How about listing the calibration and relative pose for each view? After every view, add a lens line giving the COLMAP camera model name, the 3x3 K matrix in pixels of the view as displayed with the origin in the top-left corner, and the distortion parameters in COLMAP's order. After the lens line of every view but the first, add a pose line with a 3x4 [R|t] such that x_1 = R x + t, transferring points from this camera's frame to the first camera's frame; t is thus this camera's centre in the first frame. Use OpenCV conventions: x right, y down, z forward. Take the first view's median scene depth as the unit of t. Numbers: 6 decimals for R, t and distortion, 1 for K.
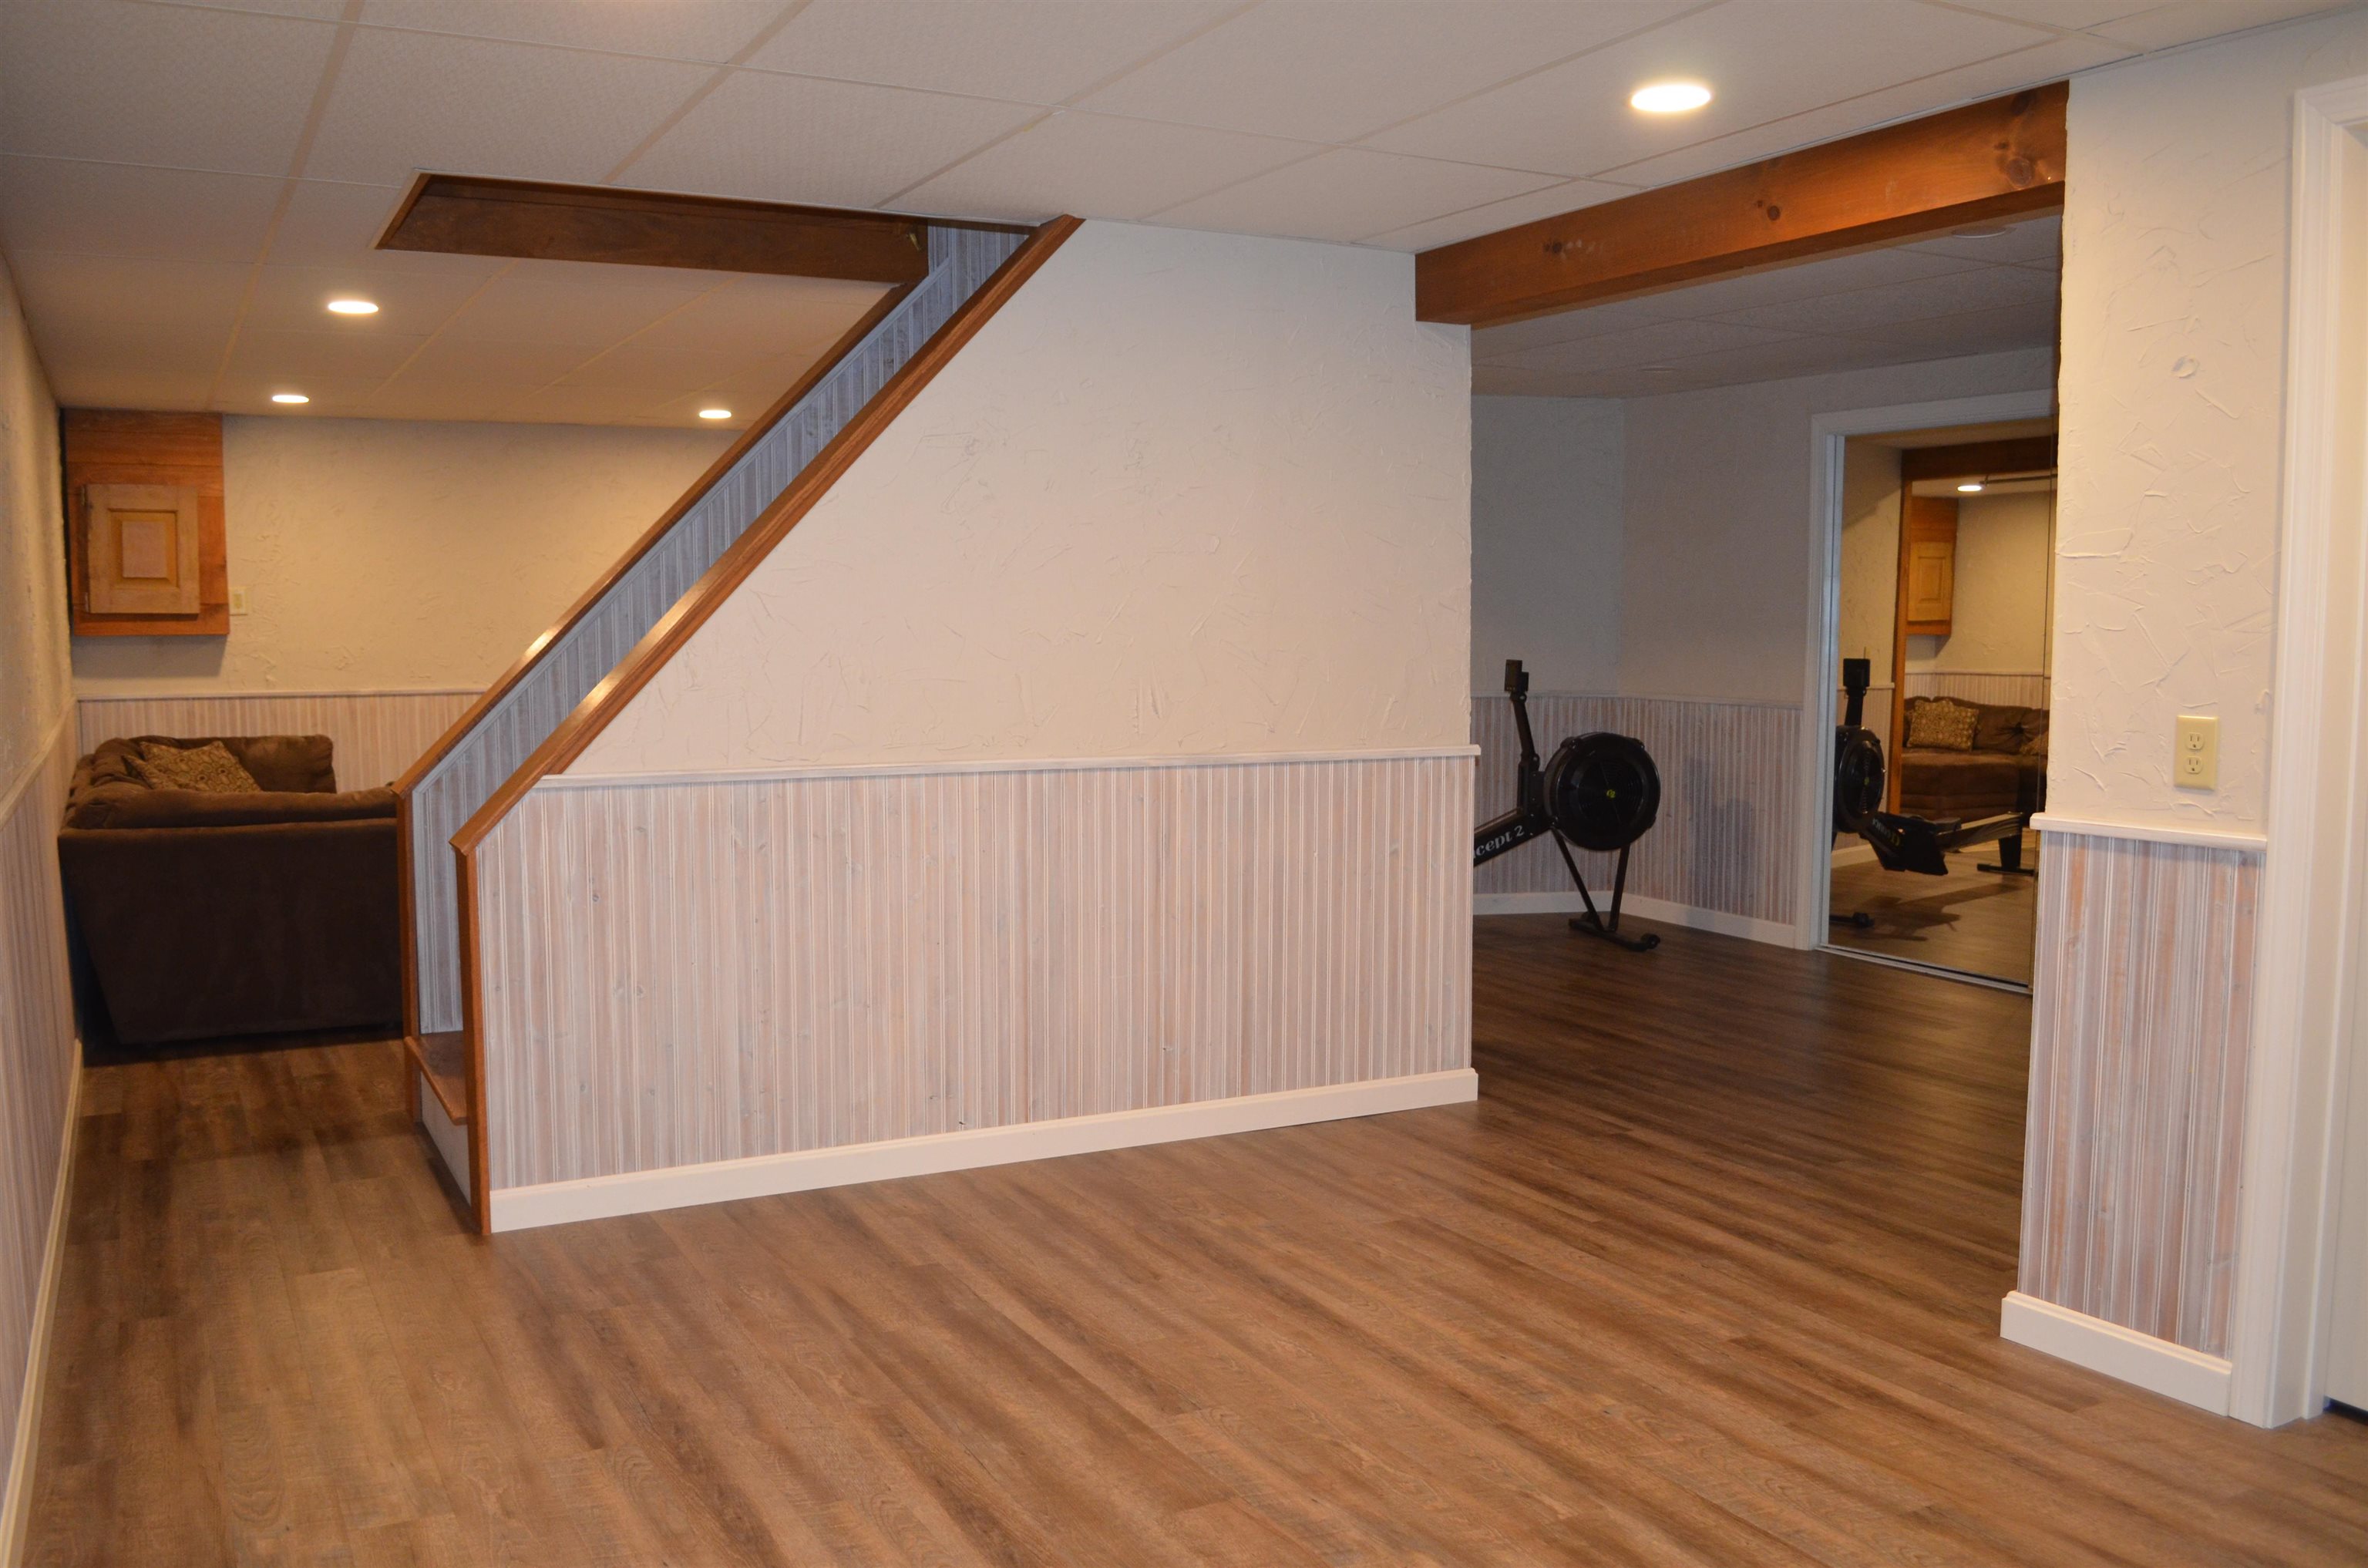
lens RADIAL K [[2058.7, 0, 1179.7], [0, 2058.7, 788.9], [0, 0, 1]] dist [-0.016713, -0.011456]
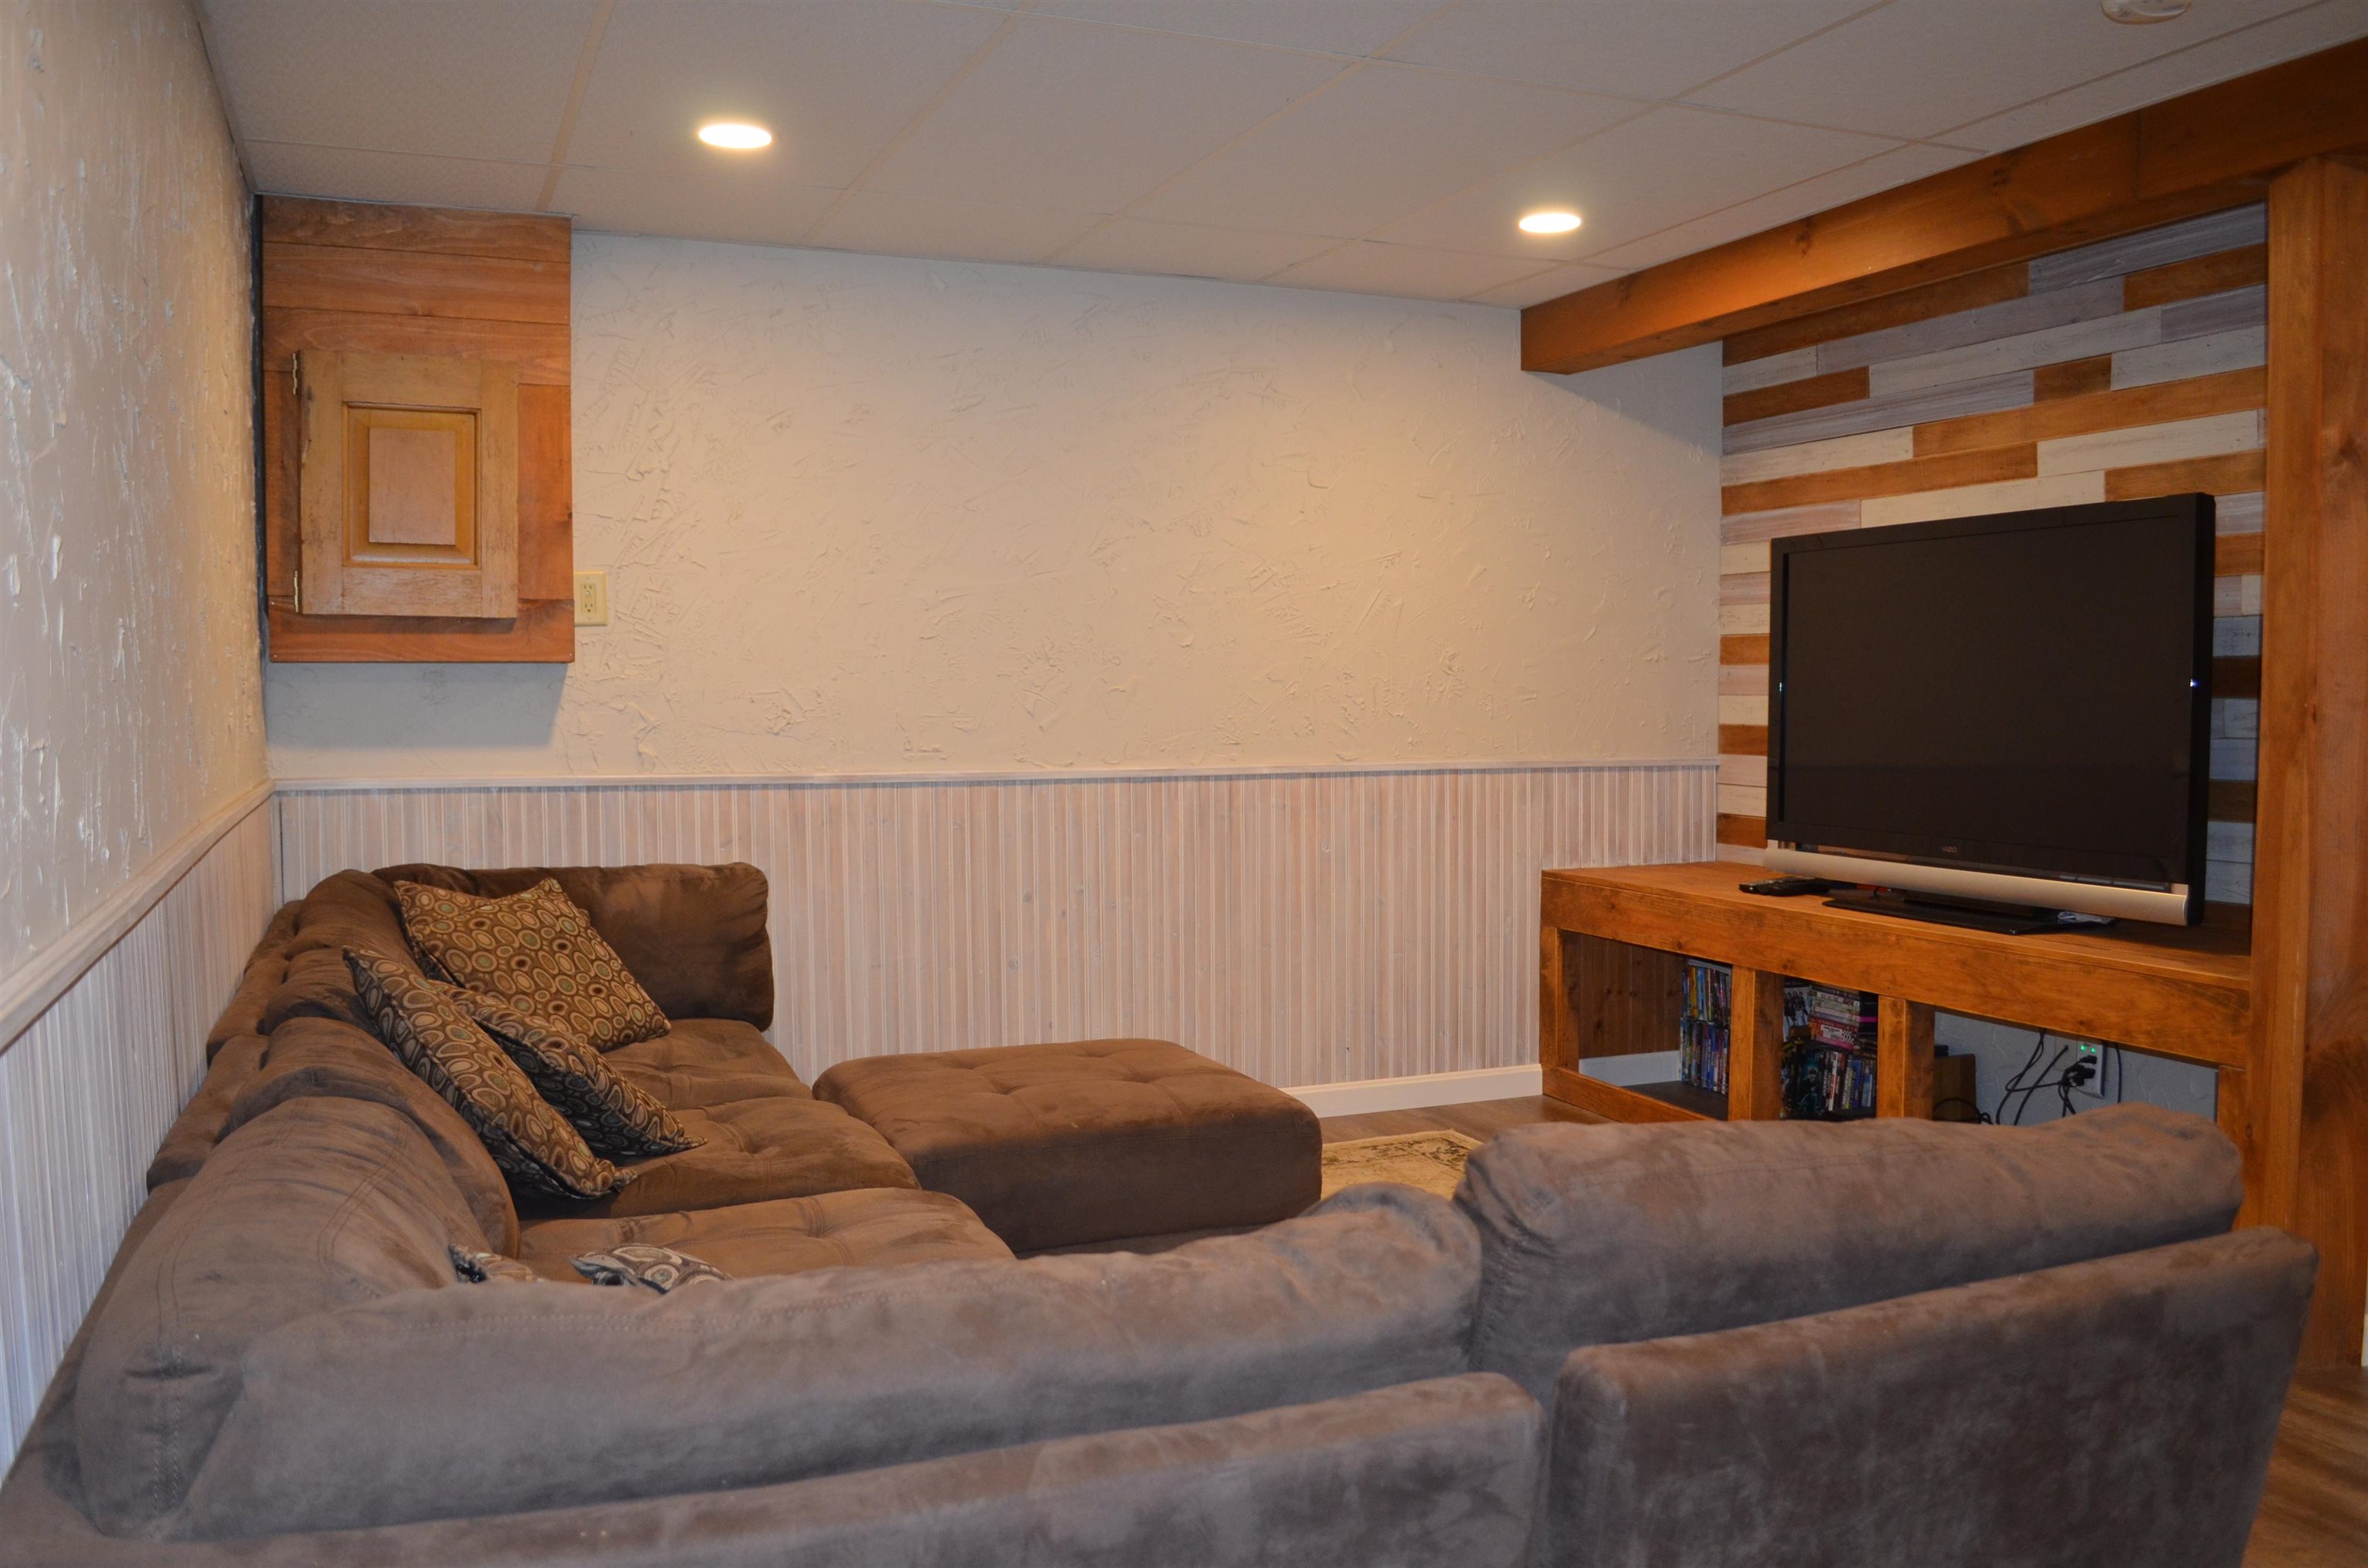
lens RADIAL K [[1884.7, 0, 1186.8], [0, 1884.7, 788.6], [0, 0, 1]] dist [-0.040103, 0.000393]
pose [[0.997147, 0.010372, -0.074767, -0.282991], [-0.012548, 0.999510, -0.028682, -0.033730], [0.074433, 0.029538, 0.996788, 0.562489]]
